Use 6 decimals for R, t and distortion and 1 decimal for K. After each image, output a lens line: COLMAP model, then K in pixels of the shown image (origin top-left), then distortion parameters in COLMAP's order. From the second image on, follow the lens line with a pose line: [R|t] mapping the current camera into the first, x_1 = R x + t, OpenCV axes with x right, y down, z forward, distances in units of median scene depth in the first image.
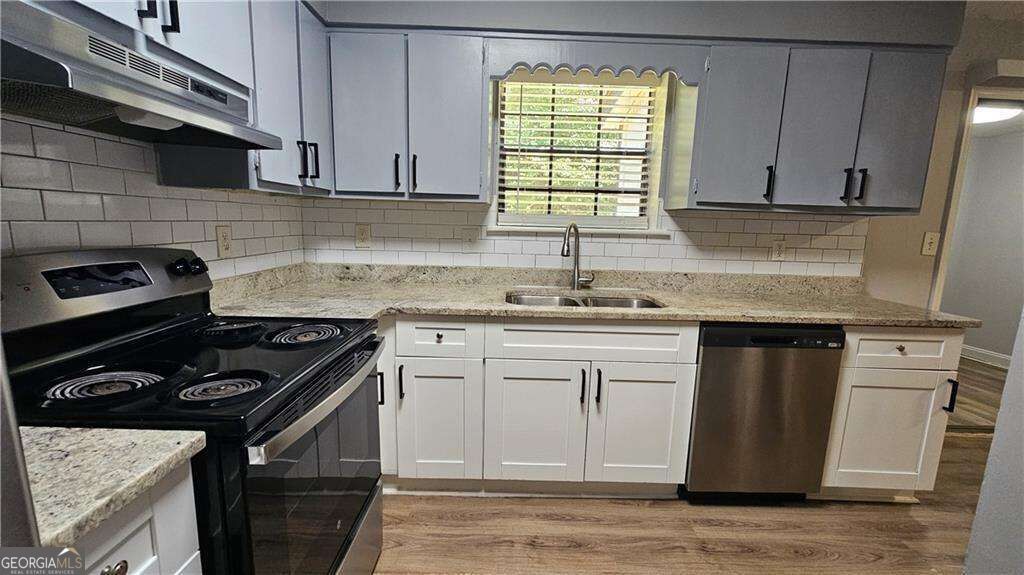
lens RADIAL K [[418.6, 0, 512.2], [0, 418.6, 286.6], [0, 0, 1]] dist [-0.000498, 0.000472]
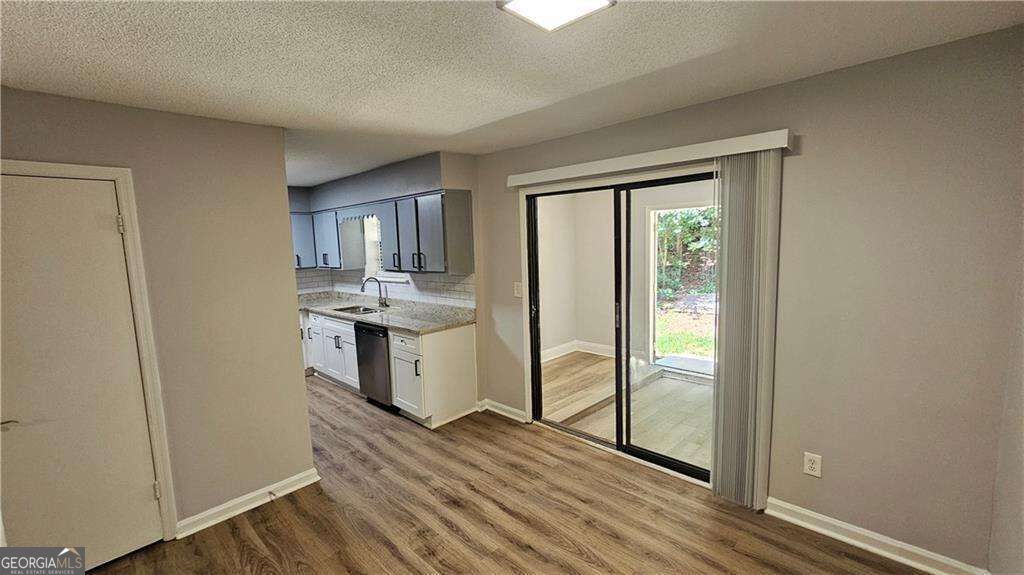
lens RADIAL K [[418.6, 0, 509.0], [0, 418.6, 287.4], [0, 0, 1]] dist [-0.000498, 0.000472]
pose [[0.716808, 0.021831, -0.696929, 2.674419], [-0.053081, 0.998318, -0.023323, -0.096441], [0.695247, 0.053712, 0.716761, -0.143937]]
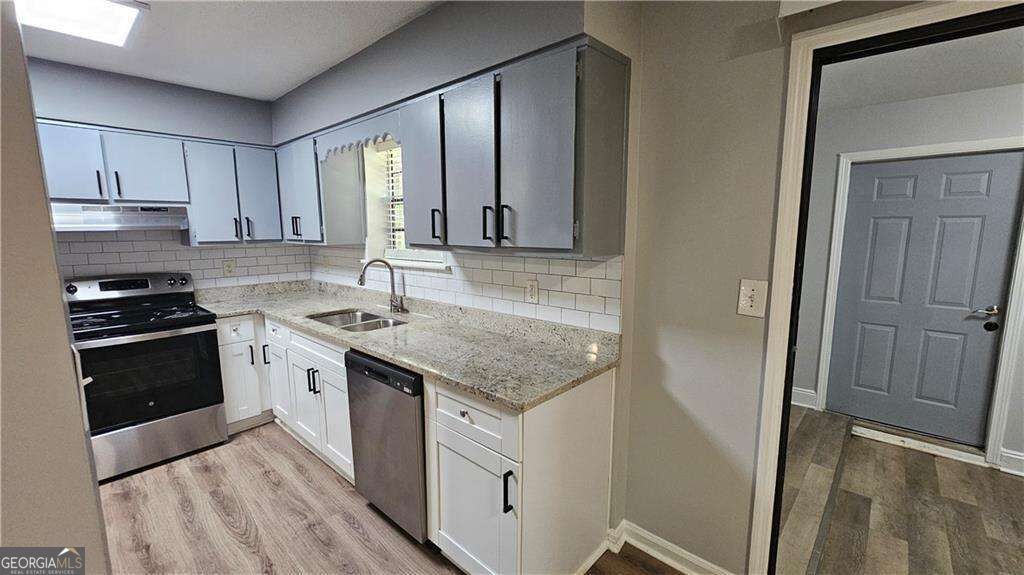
lens RADIAL K [[418.6, 0, 512.8], [0, 418.6, 286.2], [0, 0, 1]] dist [-0.000498, 0.000472]
pose [[0.736112, 0.059495, -0.674240, 1.523239], [-0.078888, 0.996882, 0.001837, -0.121694], [0.672247, 0.051837, 0.738510, 0.395820]]
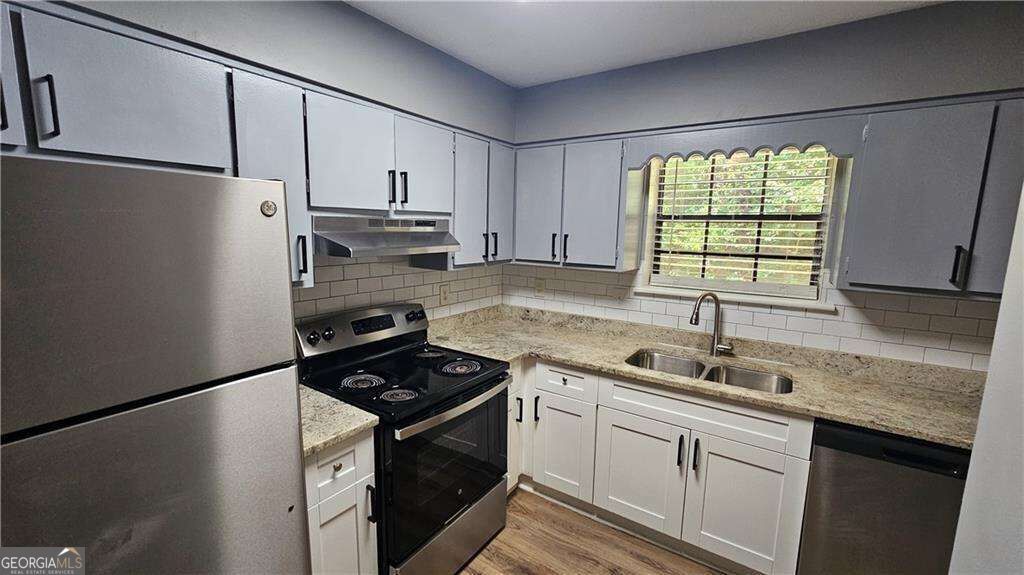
lens RADIAL K [[418.6, 0, 511.6], [0, 418.6, 286.2], [0, 0, 1]] dist [-0.000498, 0.000472]
pose [[0.827912, 0.066281, -0.556928, 0.369639], [-0.085712, 0.996281, -0.008846, -0.135152], [0.554270, 0.055059, 0.830514, -0.163566]]
